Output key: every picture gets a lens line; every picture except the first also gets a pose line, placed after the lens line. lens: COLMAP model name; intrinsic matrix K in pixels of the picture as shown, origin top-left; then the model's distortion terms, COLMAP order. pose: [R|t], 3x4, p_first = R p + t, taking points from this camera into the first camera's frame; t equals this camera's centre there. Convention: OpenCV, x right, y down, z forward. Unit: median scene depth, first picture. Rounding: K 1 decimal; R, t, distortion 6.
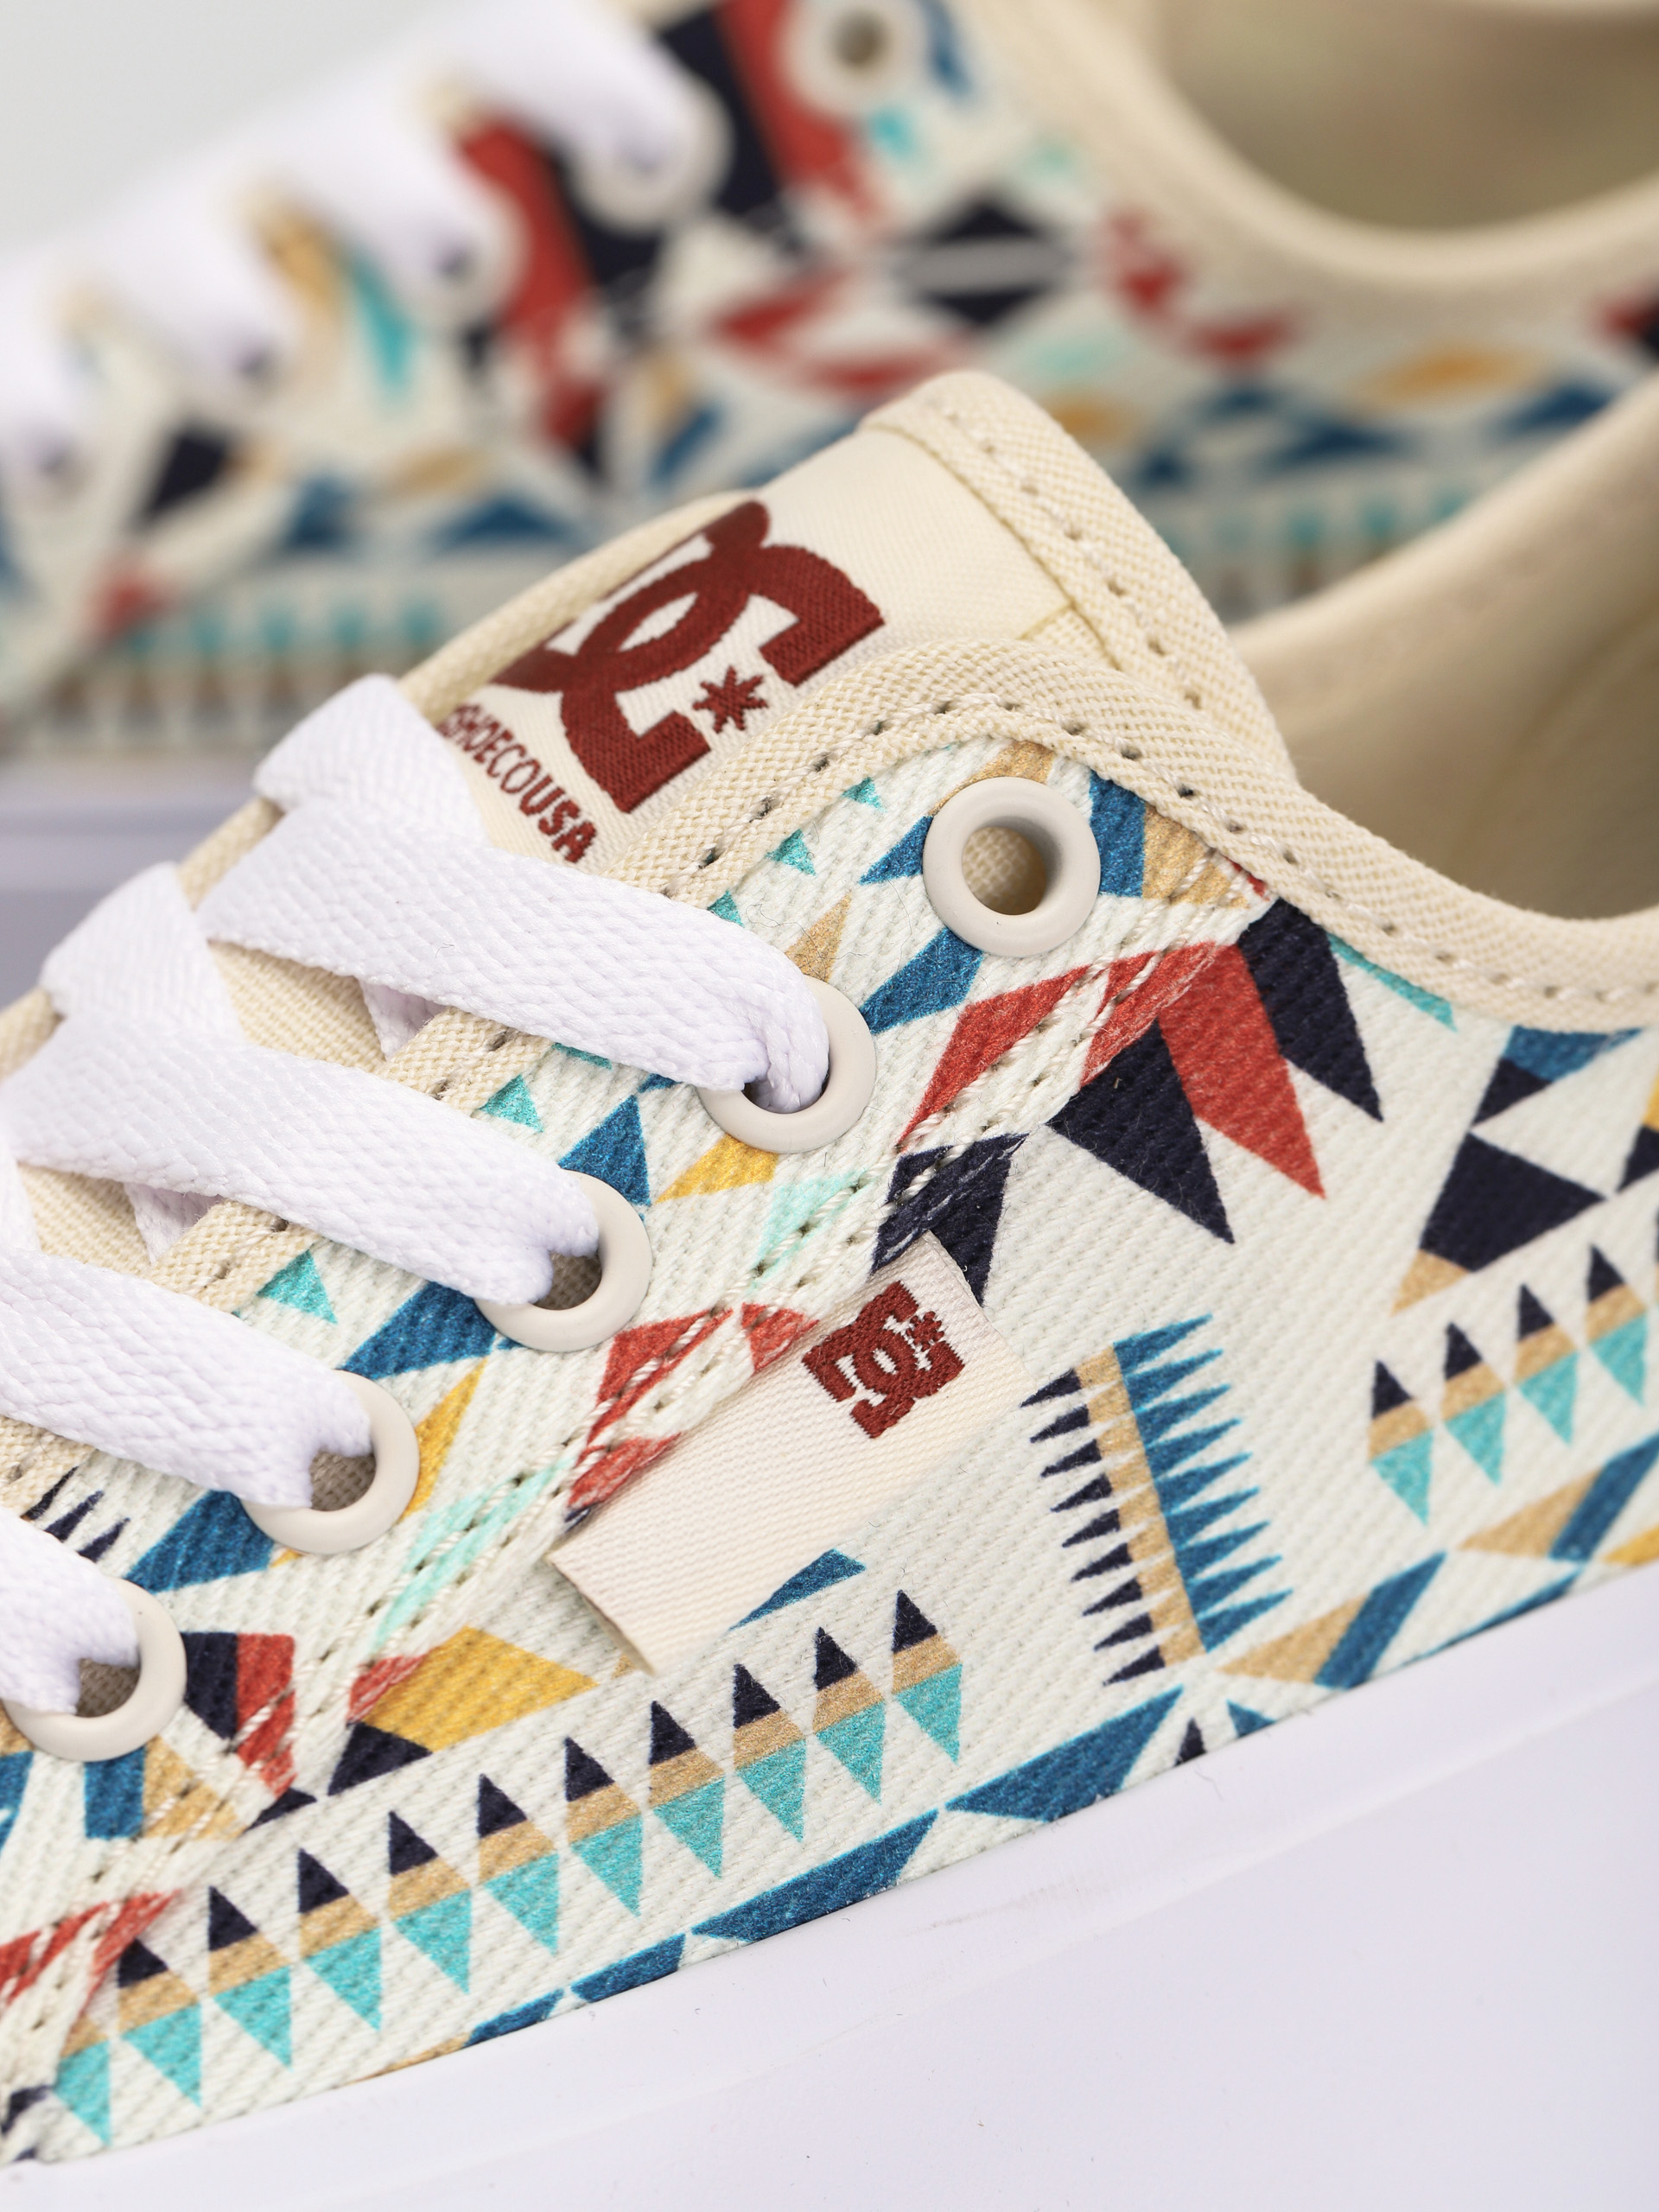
lens RADIAL K [[7384.5, 0, 828.9], [0, 7384.5, 1106.5], [0, 0, 1]] dist [0.119434, 0.000000]
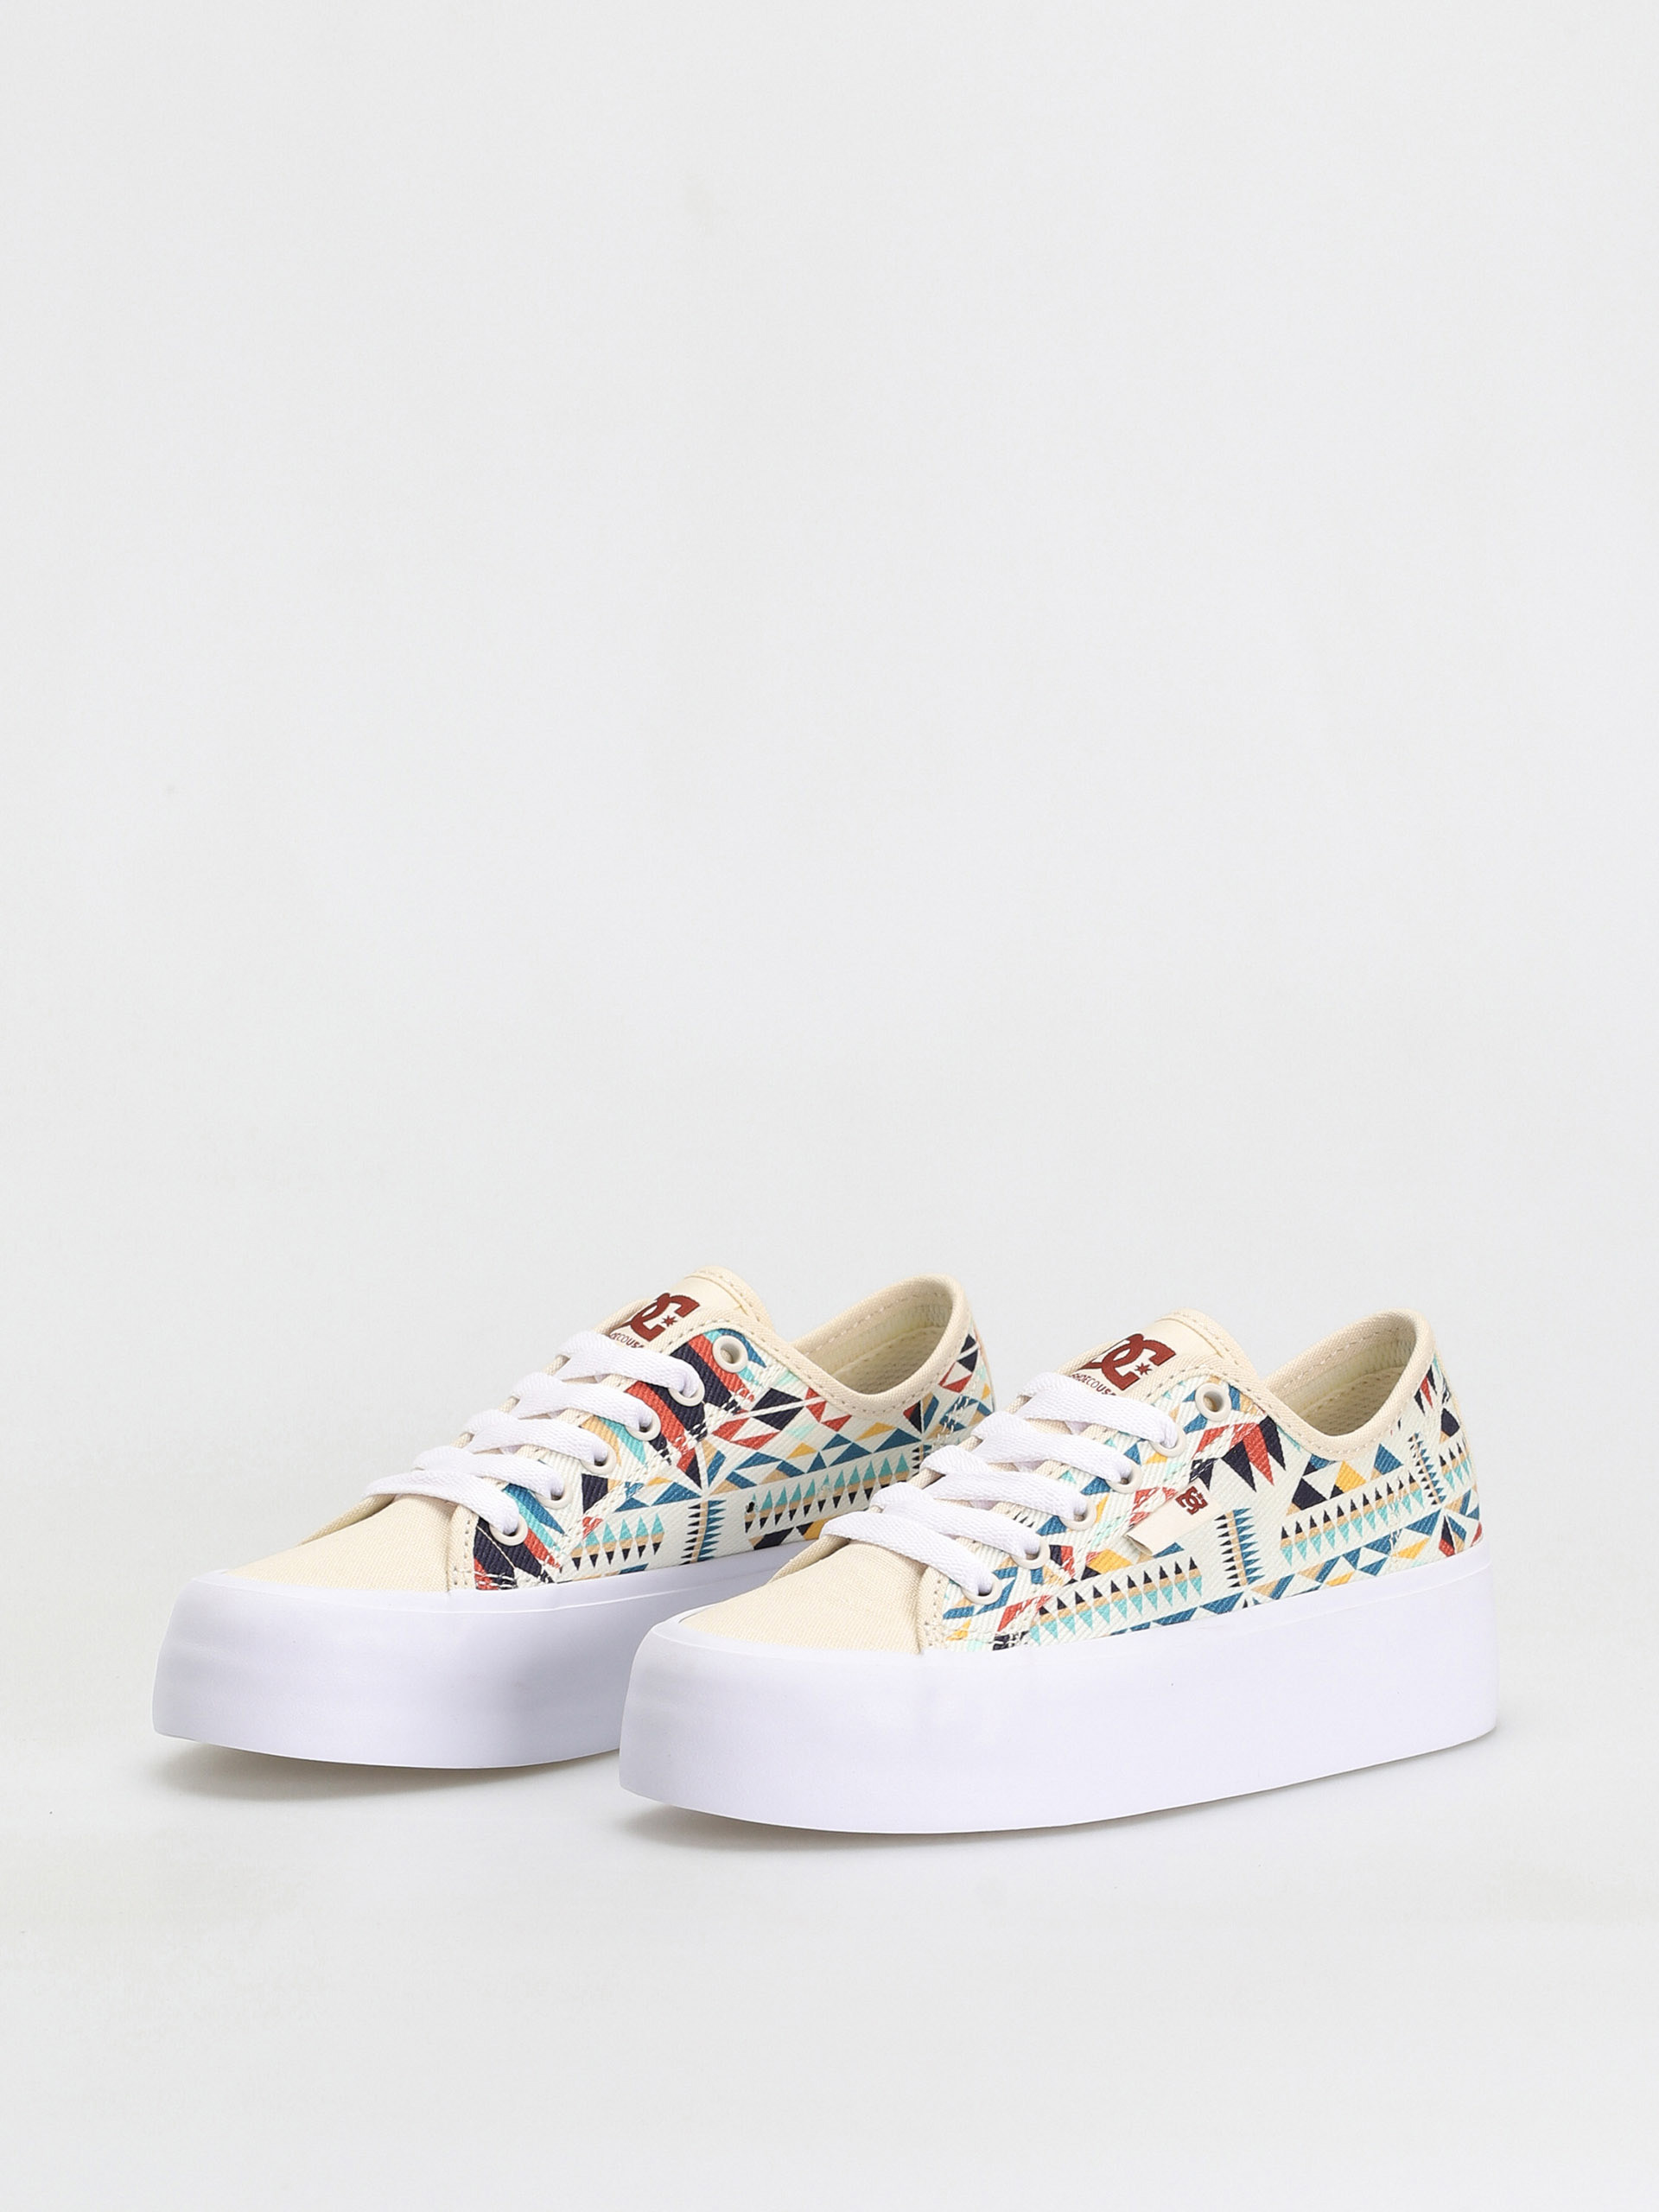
lens RADIAL K [[7384.5, 0, 831.2], [0, 7384.5, 1104.8], [0, 0, 1]] dist [0.119434, 0.000000]
pose [[0.977590, 0.068981, 0.198897, -1.120894], [-0.010578, 0.959694, -0.280849, 1.070369], [-0.210253, 0.272451, 0.938916, -3.259651]]
